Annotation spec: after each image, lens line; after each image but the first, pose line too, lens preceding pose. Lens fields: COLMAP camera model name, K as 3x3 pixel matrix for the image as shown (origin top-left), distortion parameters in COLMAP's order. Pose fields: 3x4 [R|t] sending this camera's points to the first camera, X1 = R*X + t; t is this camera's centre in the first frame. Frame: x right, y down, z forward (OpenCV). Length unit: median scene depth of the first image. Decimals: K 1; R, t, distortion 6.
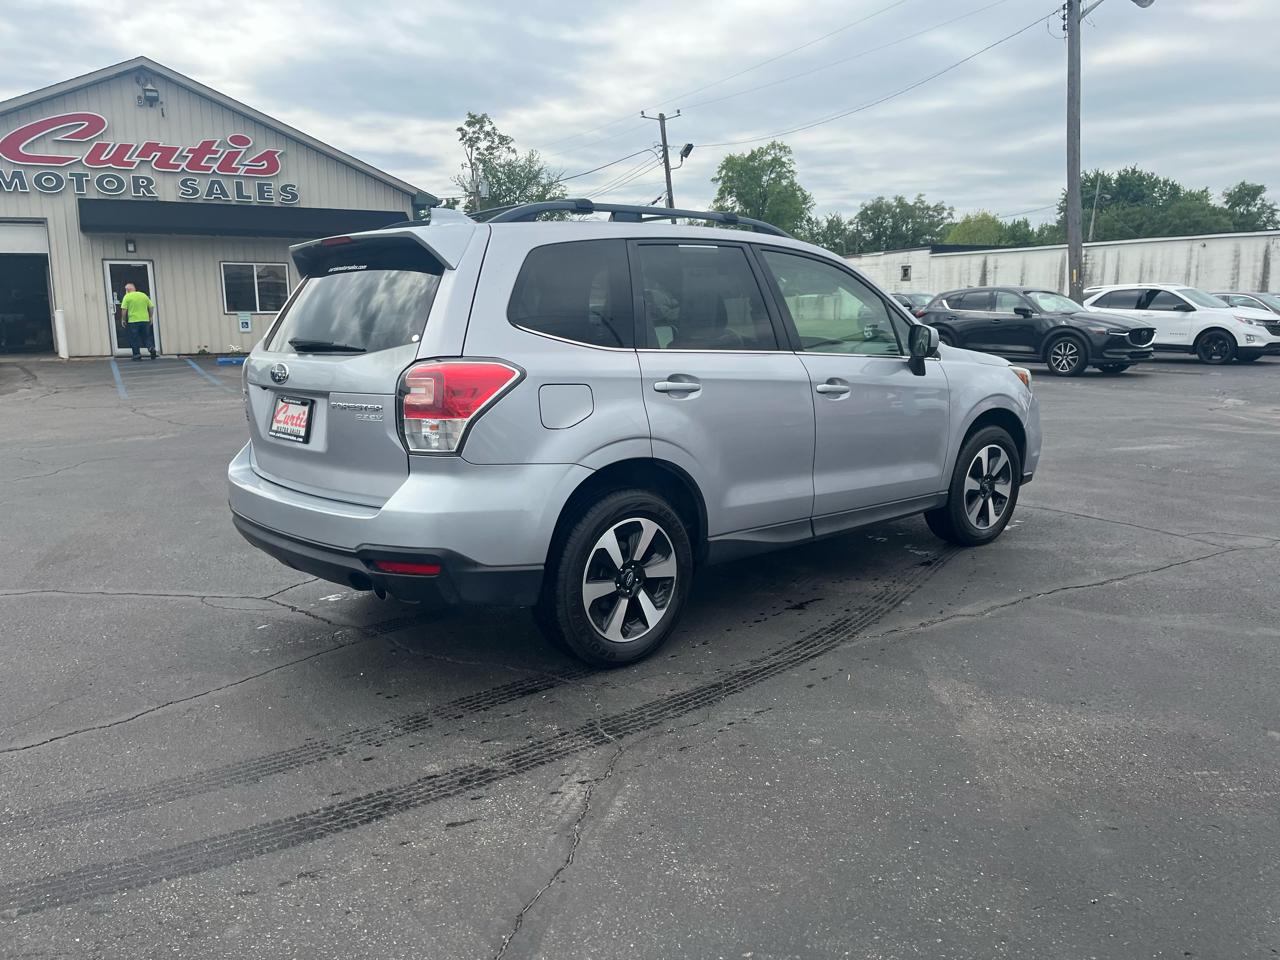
lens RADIAL K [[970.9, 0, 655.0], [0, 970.9, 480.5], [0, 0, 1]] dist [0.073434, -0.096594]
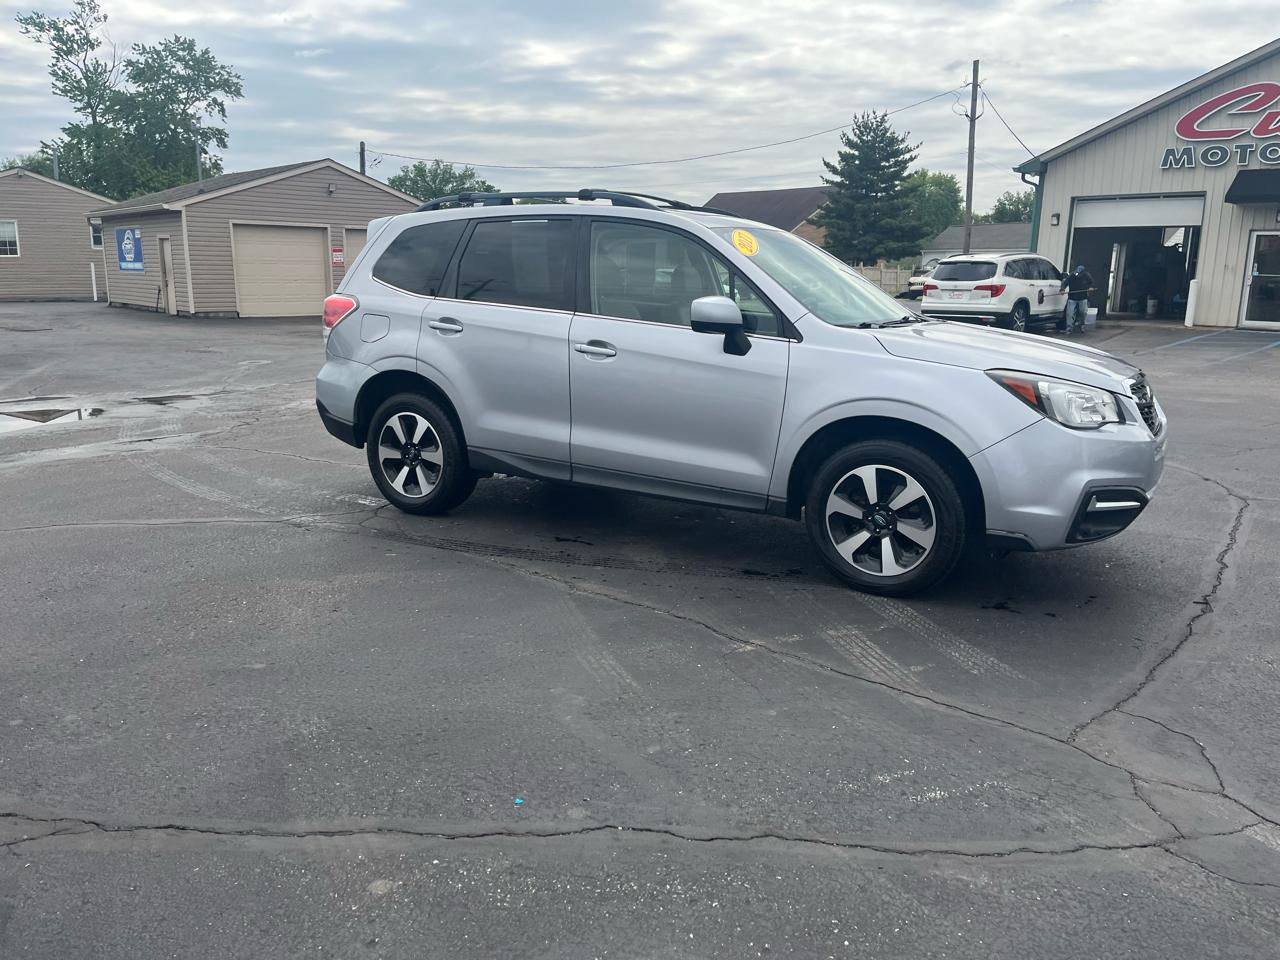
lens RADIAL K [[970.9, 0, 651.0], [0, 970.9, 472.8], [0, 0, 1]] dist [0.073434, -0.096594]
pose [[0.290372, 0.205450, -0.934598, 1.240453], [-0.186953, 0.970039, 0.155156, -0.142128], [0.938474, 0.129673, 0.320082, 0.743178]]
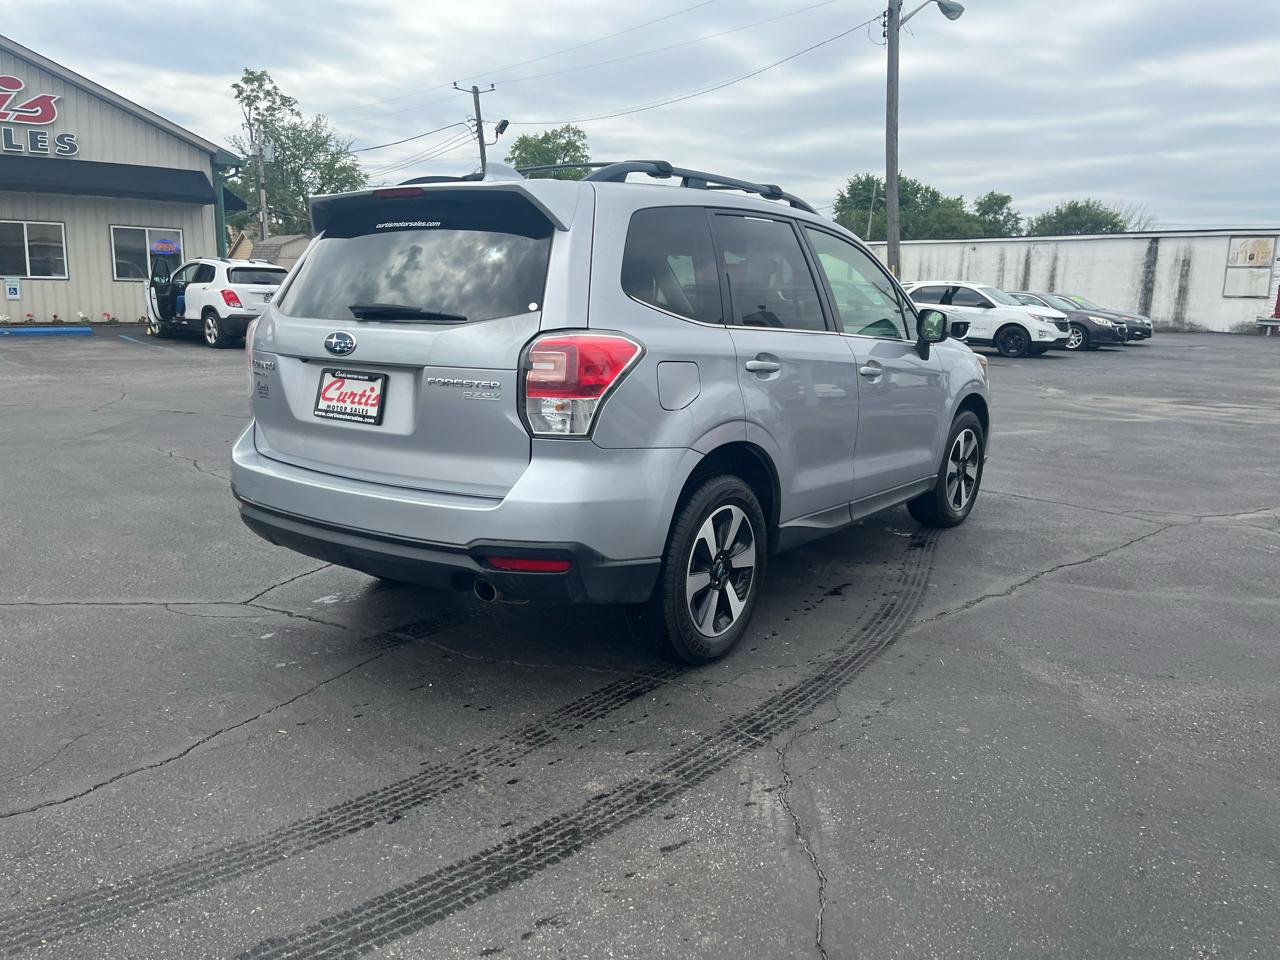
lens RADIAL K [[970.9, 0, 657.7], [0, 970.9, 482.5], [0, 0, 1]] dist [0.073434, -0.096594]
pose [[0.976640, -0.009430, 0.214677, -0.244555], [0.005688, 0.999821, 0.018040, -0.000535], [-0.214809, -0.016398, 0.976518, 0.079409]]
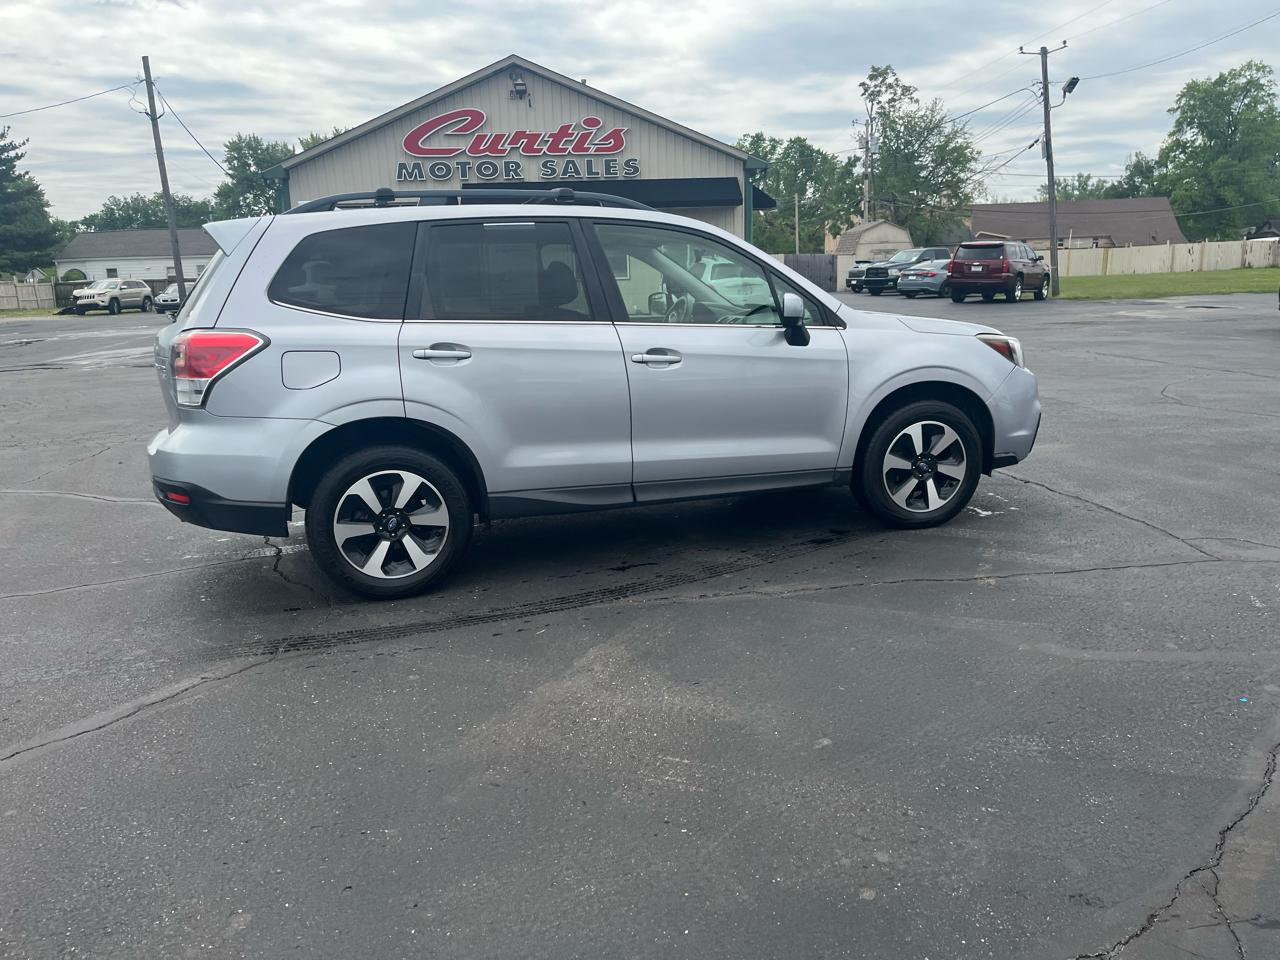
lens RADIAL K [[970.9, 0, 655.7], [0, 970.9, 468.4], [0, 0, 1]] dist [0.073434, -0.096594]
pose [[0.912755, 0.061300, -0.403881, 0.605985], [-0.049285, 0.997980, 0.040088, -0.020465], [0.405523, -0.016685, 0.913933, 0.071826]]
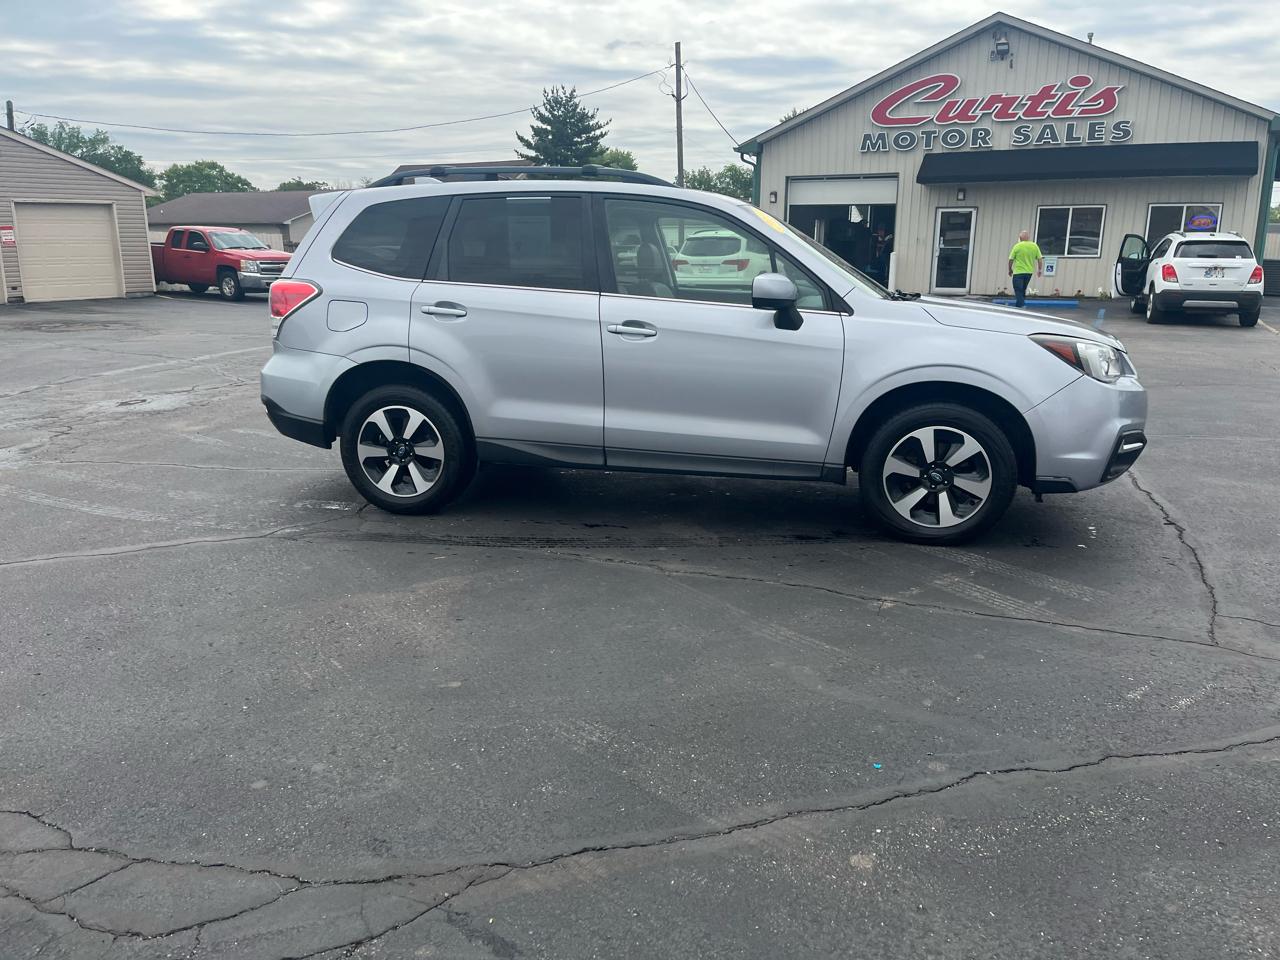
lens RADIAL K [[970.9, 0, 650.7], [0, 970.9, 486.4], [0, 0, 1]] dist [0.073434, -0.096594]
pose [[0.574424, 0.202388, -0.793144, 1.077834], [-0.153981, 0.978371, 0.138133, -0.078446], [0.803945, 0.042782, 0.593163, 0.403888]]
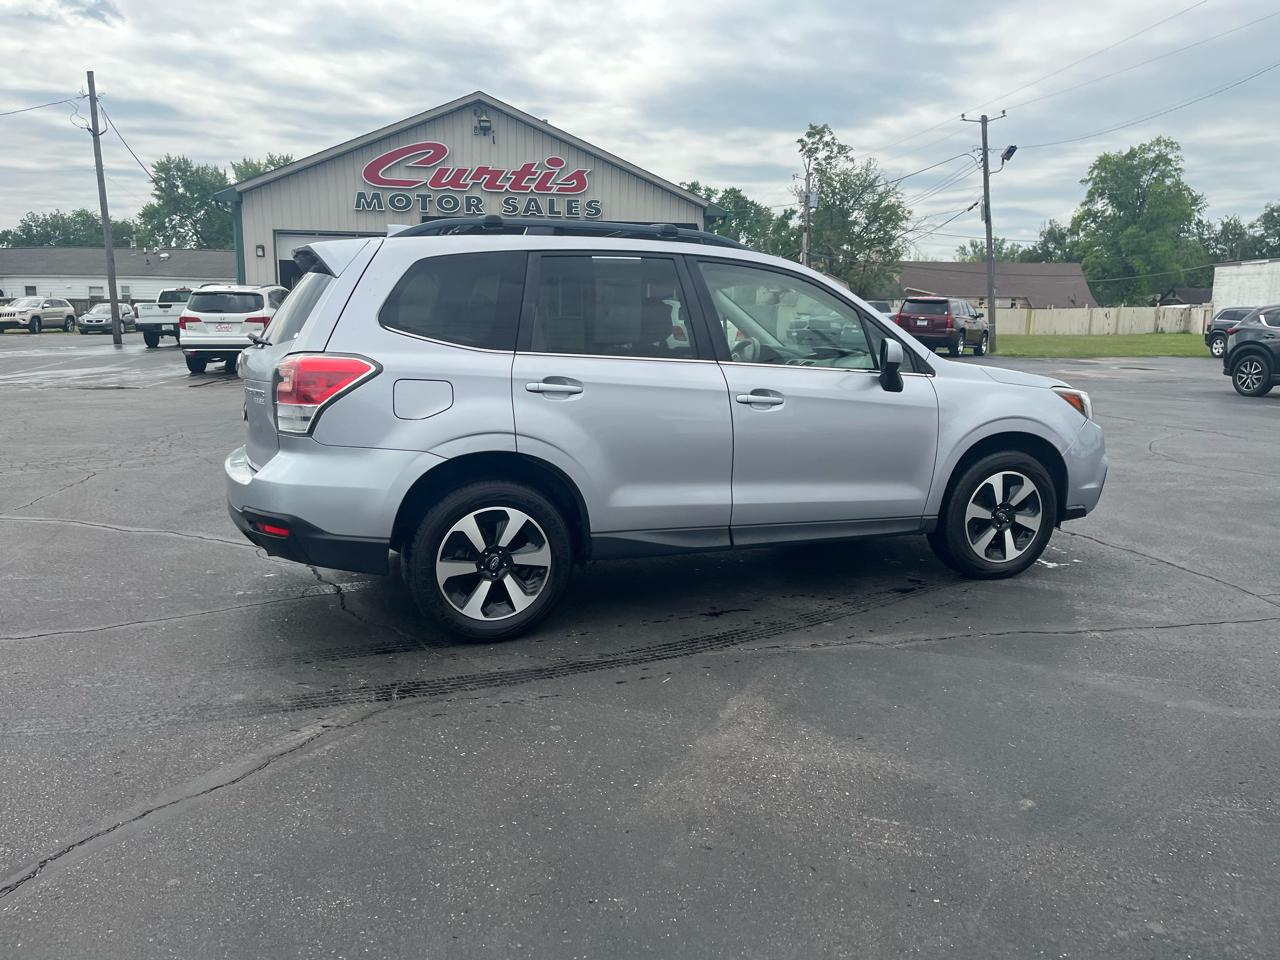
lens RADIAL K [[970.9, 0, 653.6], [0, 970.9, 469.5], [0, 0, 1]] dist [0.073434, -0.096594]
pose [[0.939115, 0.072129, -0.335947, 0.424906], [-0.078449, 0.996904, -0.005261, -0.009218], [0.334528, 0.031296, 0.941866, 0.027822]]
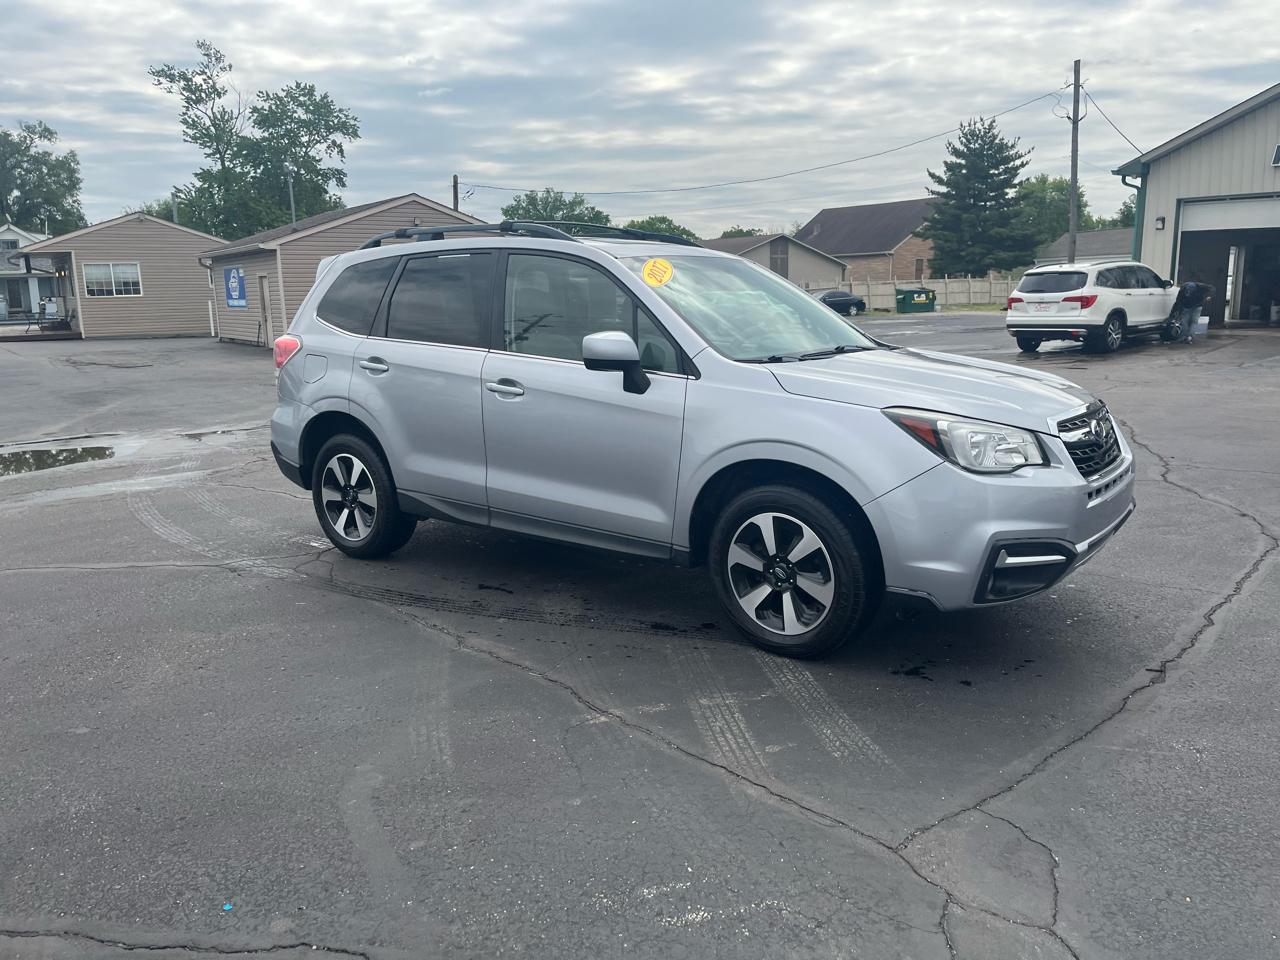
lens RADIAL K [[970.9, 0, 646.8], [0, 970.9, 475.9], [0, 0, 1]] dist [0.073434, -0.096594]
pose [[0.177405, 0.187888, -0.966036, 1.222613], [-0.160756, 0.973955, 0.159906, -0.194616], [0.970920, 0.126928, 0.202989, 0.961511]]
